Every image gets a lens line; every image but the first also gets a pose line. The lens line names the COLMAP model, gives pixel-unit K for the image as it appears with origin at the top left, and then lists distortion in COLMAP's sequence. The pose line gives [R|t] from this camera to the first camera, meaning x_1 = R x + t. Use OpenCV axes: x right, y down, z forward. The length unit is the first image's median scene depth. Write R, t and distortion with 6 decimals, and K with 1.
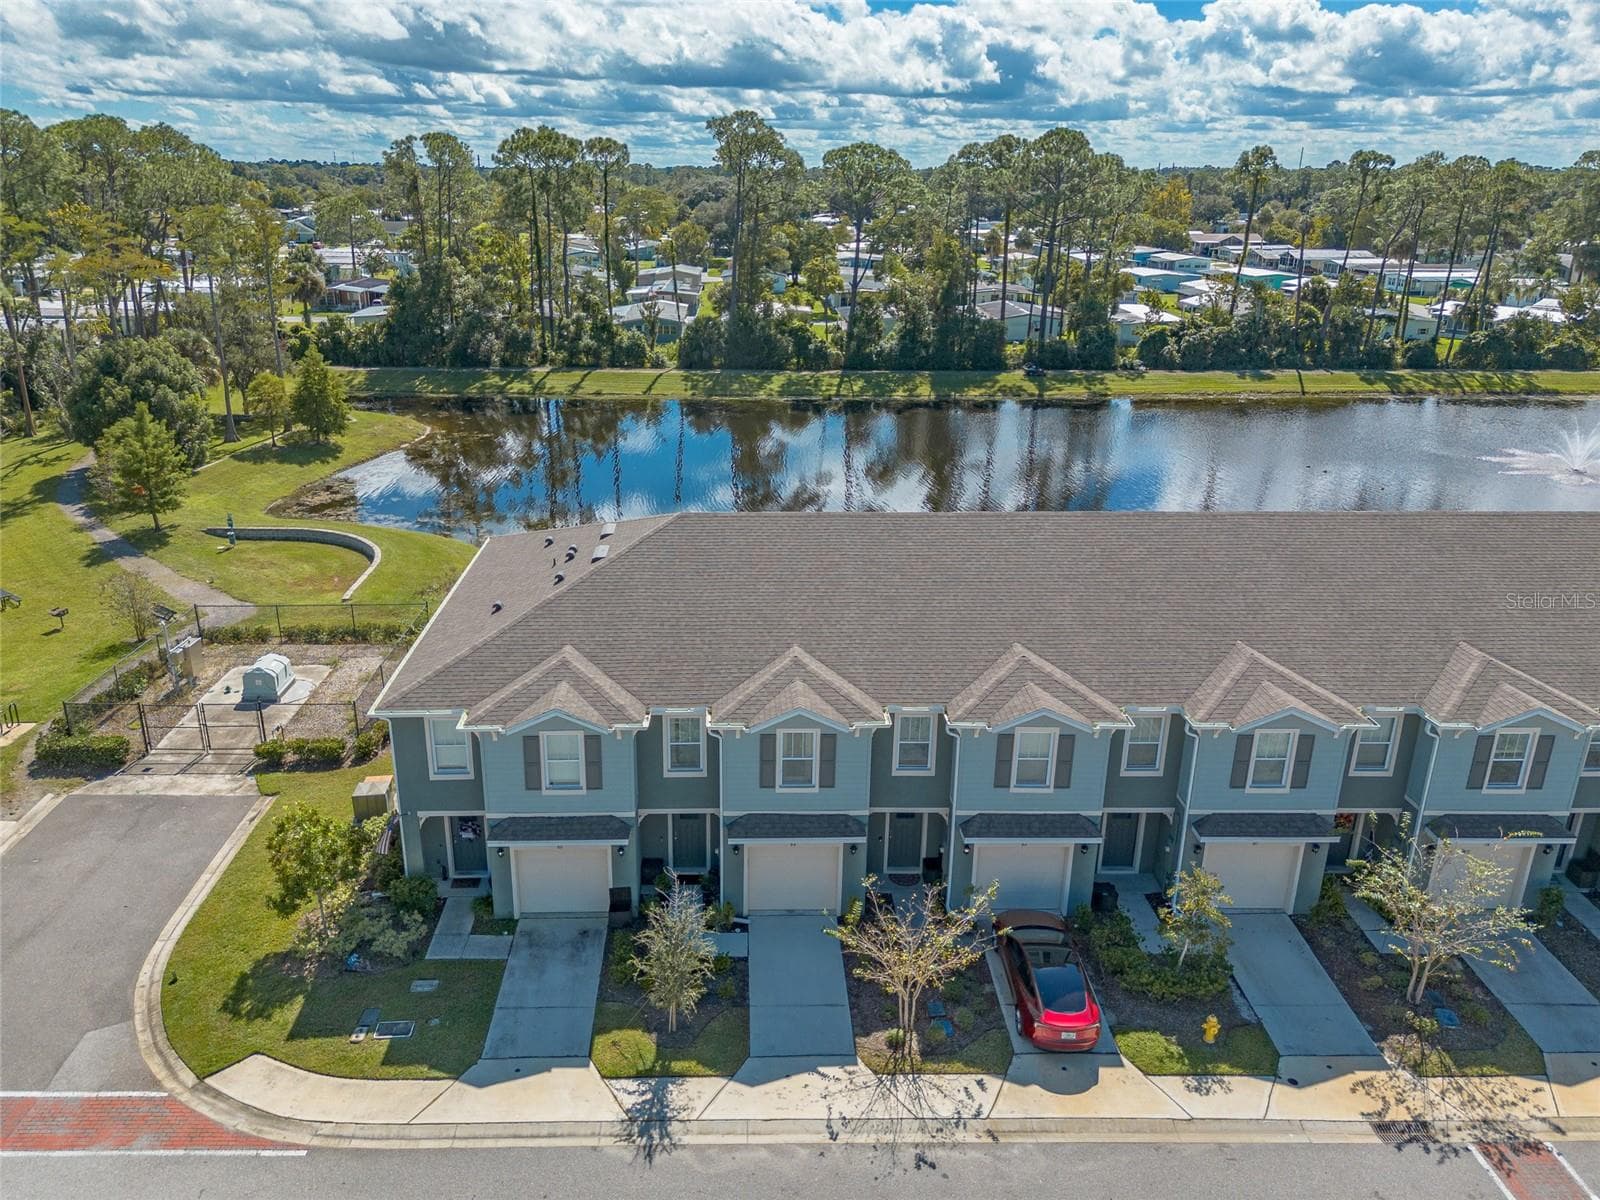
lens RADIAL K [[1161.8, 0, 763.3], [0, 1161.8, 598.7], [0, 0, 1]] dist [0.078767, -0.069569]
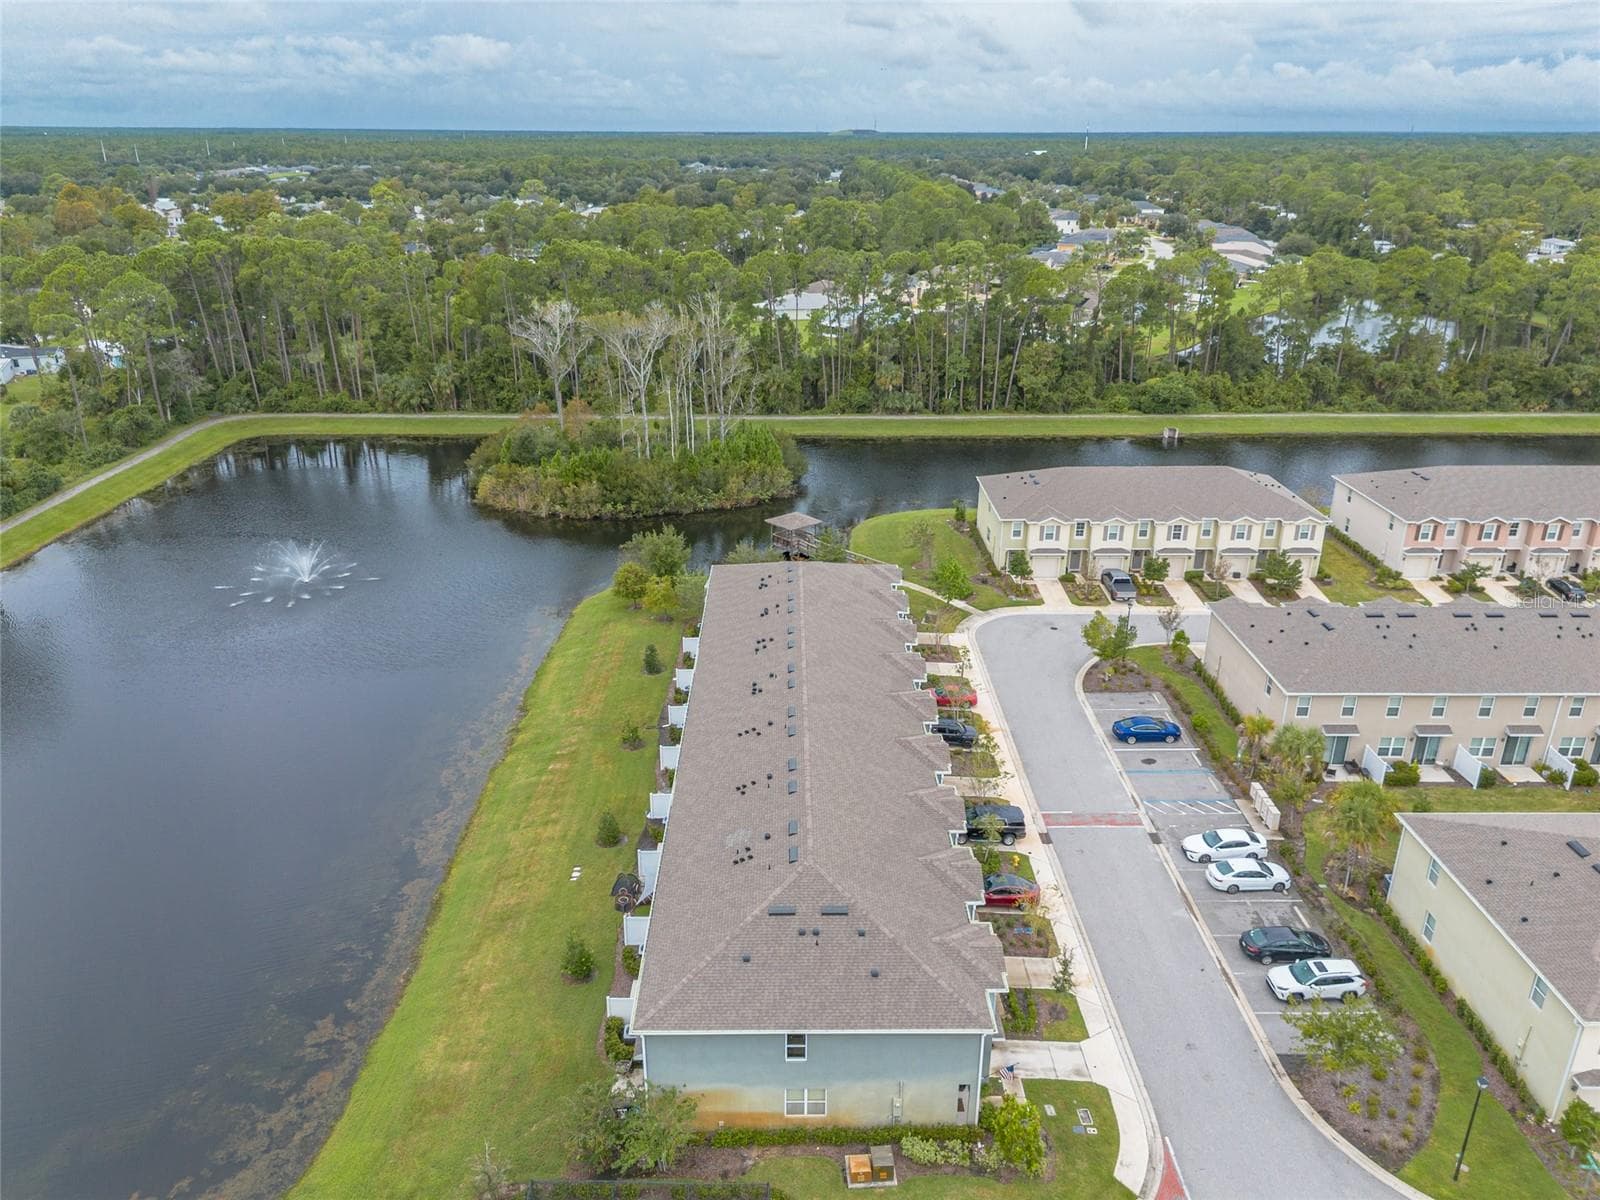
lens RADIAL K [[1148.1, 0, 797.7], [0, 1148.1, 601.4], [0, 0, 1]] dist [0.072435, -0.072886]
pose [[0.012410, -0.386660, 0.922139, -1.605562], [0.341270, 0.868474, 0.359565, -1.108296], [-0.939883, 0.310236, 0.142733, 0.839577]]
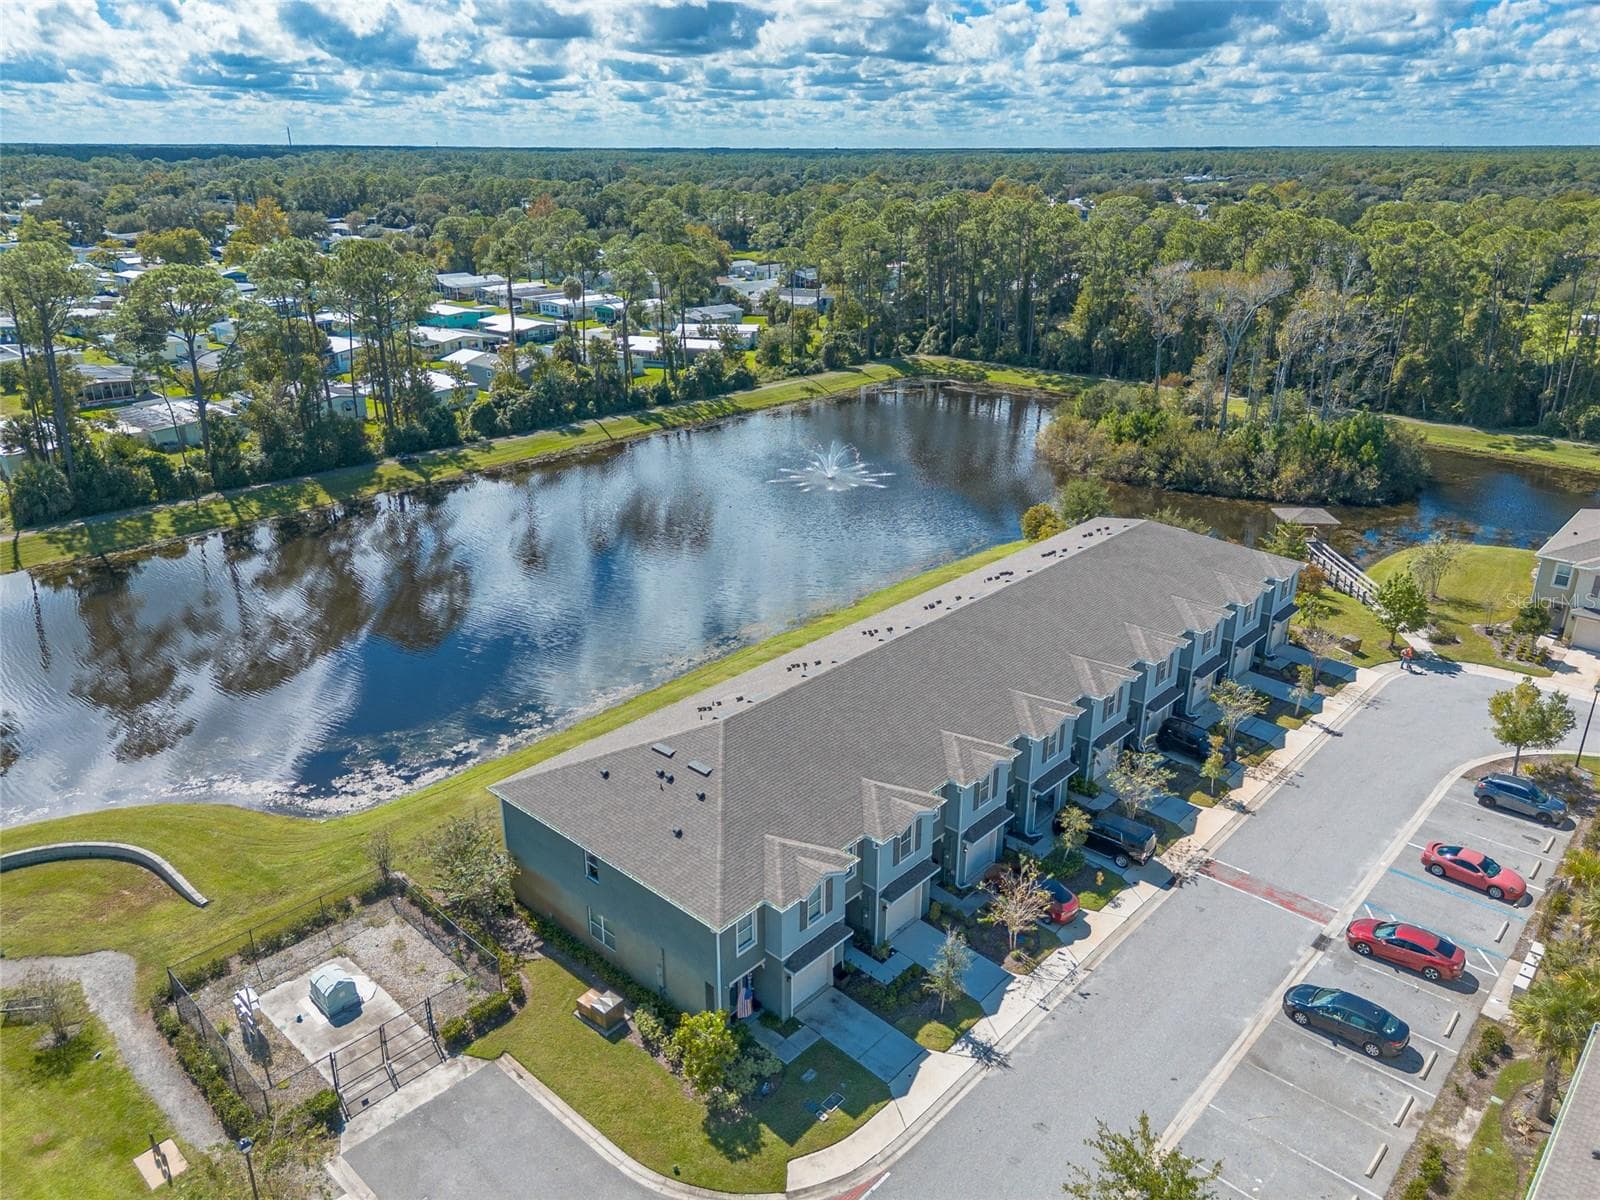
lens RADIAL K [[1140.2, 0, 797.3], [0, 1140.2, 602.6], [0, 0, 1]] dist [0.063473, -0.061819]
pose [[0.695436, -0.273770, 0.664394, -1.105432], [0.253306, 0.958629, 0.129871, -0.458878], [-0.672462, 0.077978, 0.736013, -0.154053]]
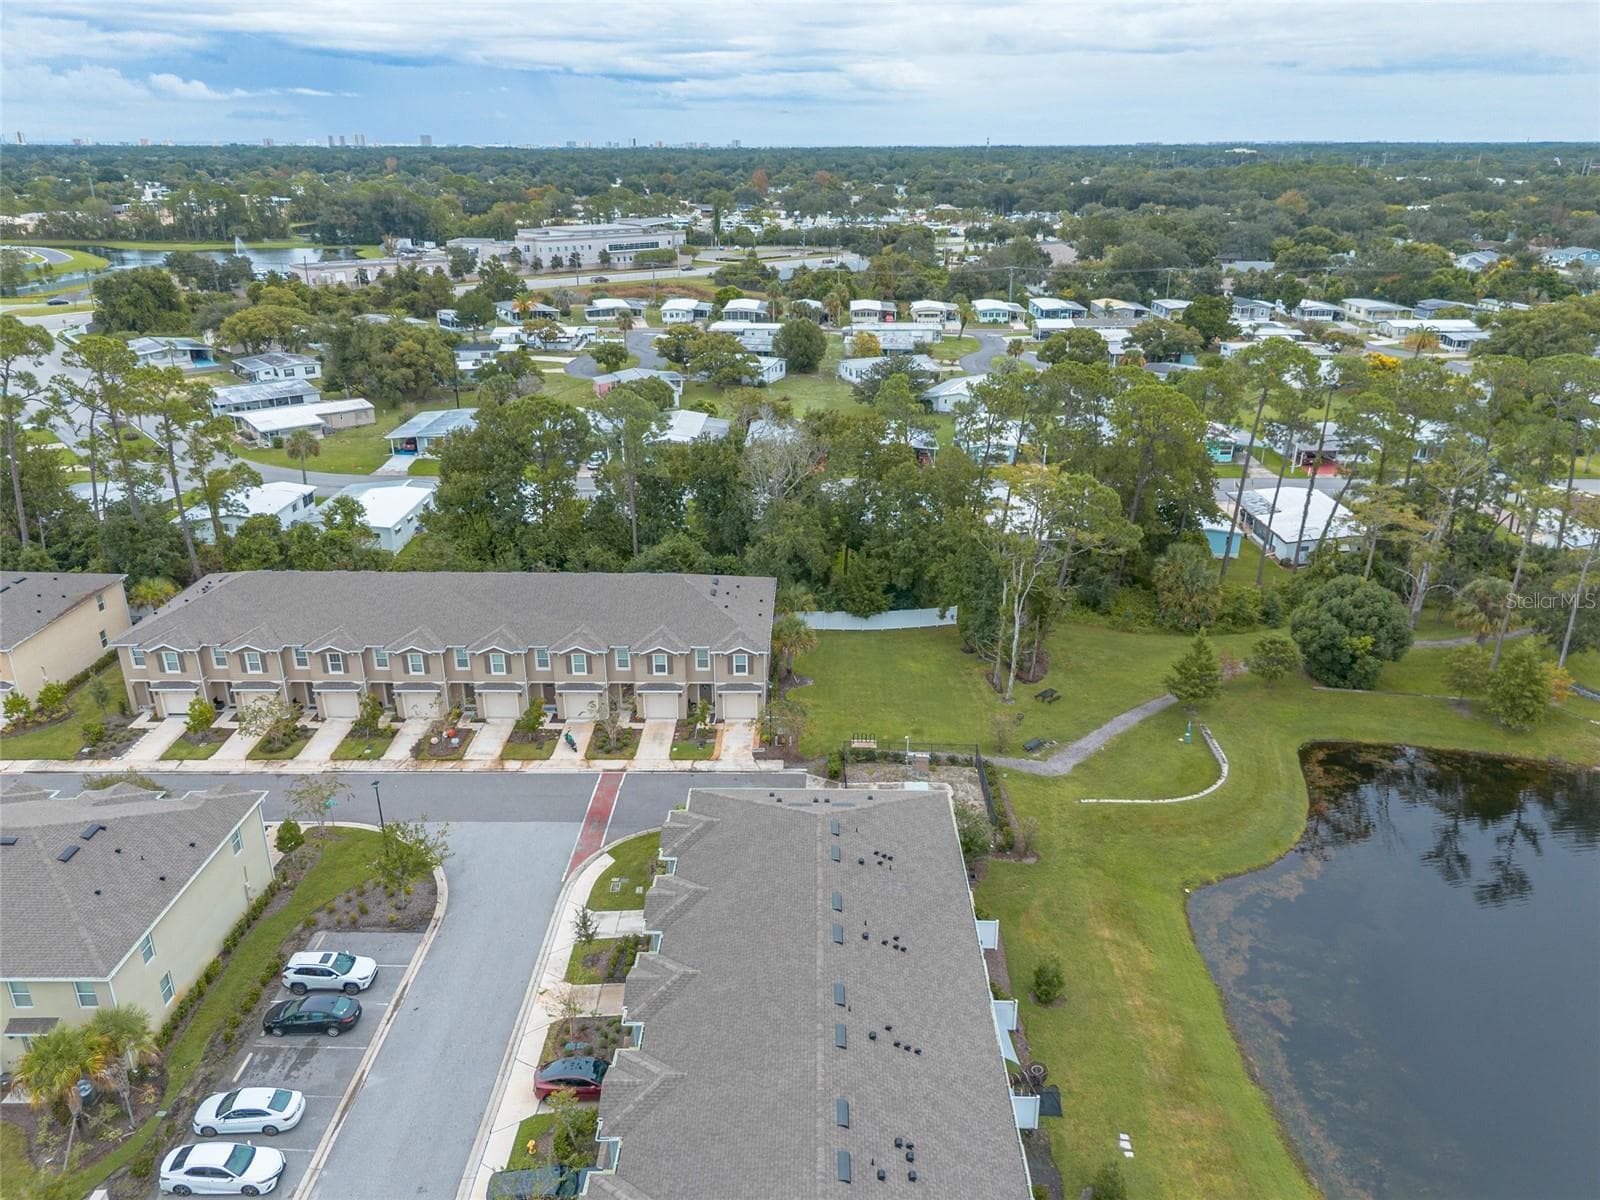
lens RADIAL K [[1140.2, 0, 797.3], [0, 1140.2, 602.6], [0, 0, 1]] dist [0.063473, -0.061819]
pose [[-0.041435, 0.368615, -0.928658, 1.631879], [-0.338438, 0.869333, 0.360167, -1.119094], [0.940076, 0.329217, 0.088732, 0.874909]]
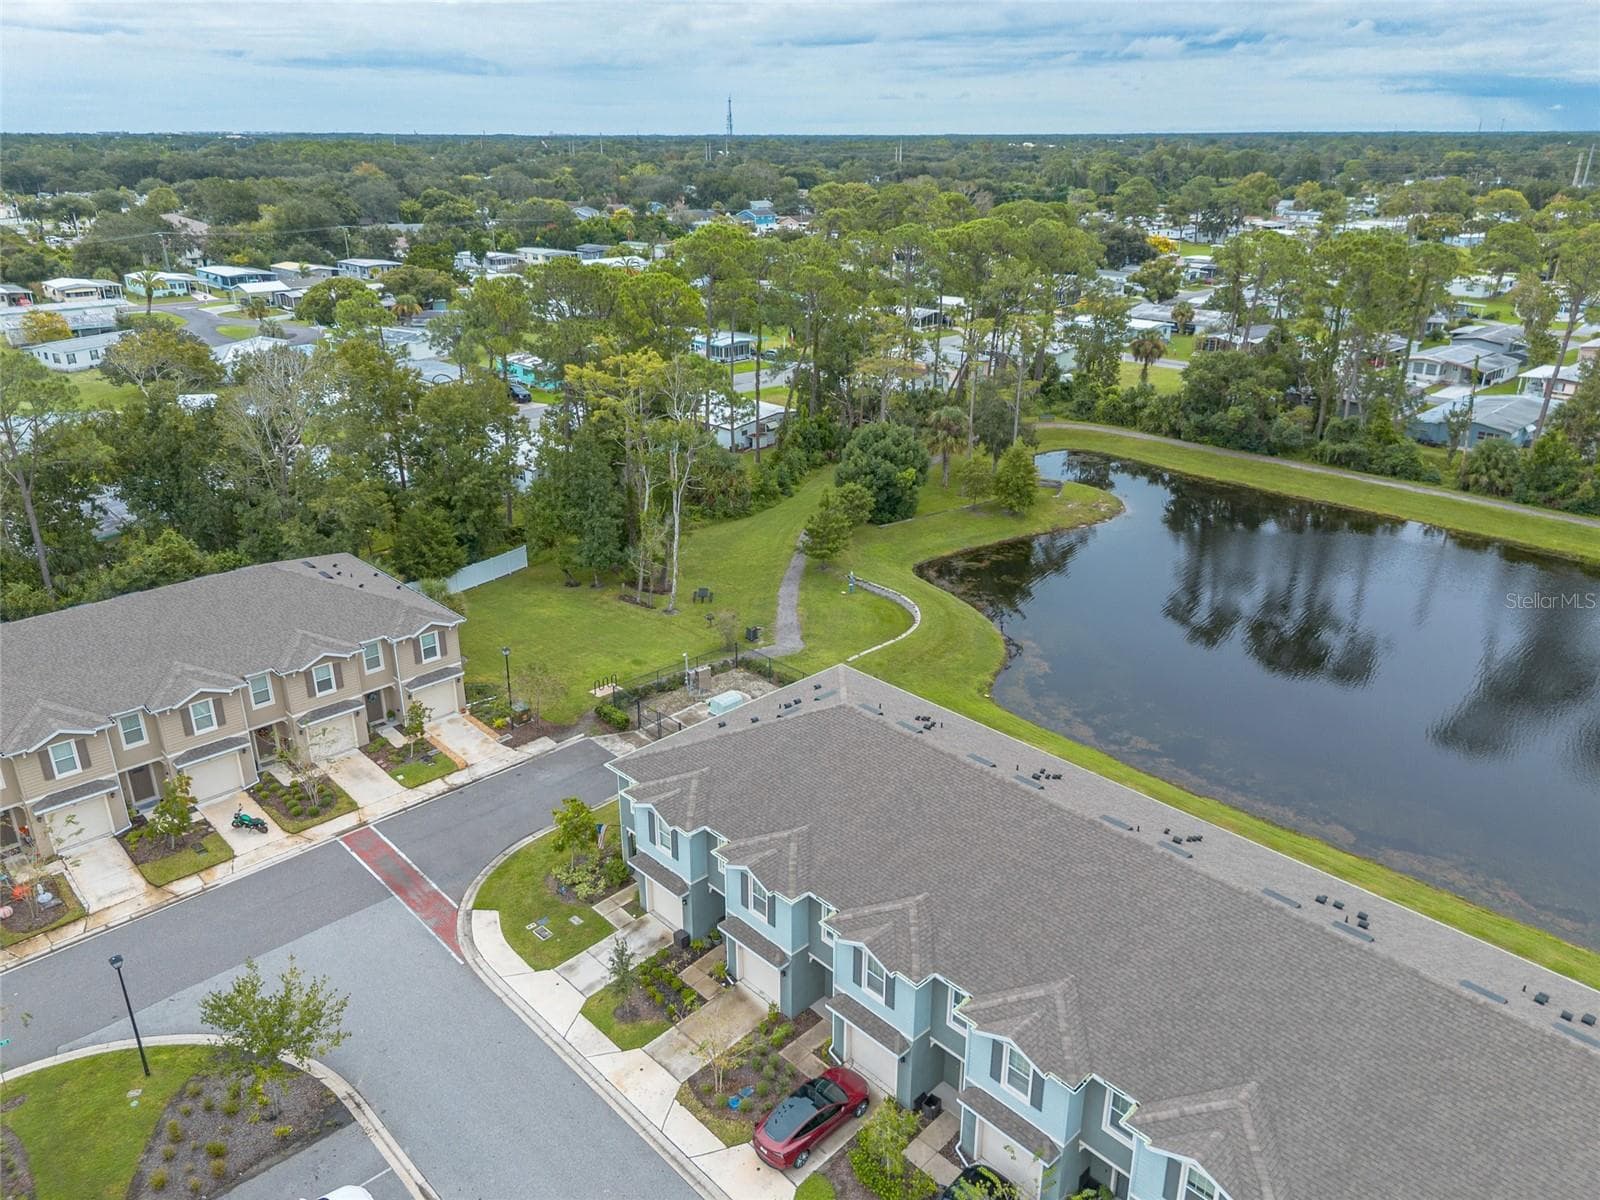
lens RADIAL K [[1148.1, 0, 797.7], [0, 1148.1, 601.4], [0, 0, 1]] dist [0.072435, -0.072886]
pose [[0.669219, 0.275068, -0.690278, 0.997497], [-0.248007, 0.958374, 0.141461, -0.460543], [0.700456, 0.076526, 0.709581, -0.057441]]
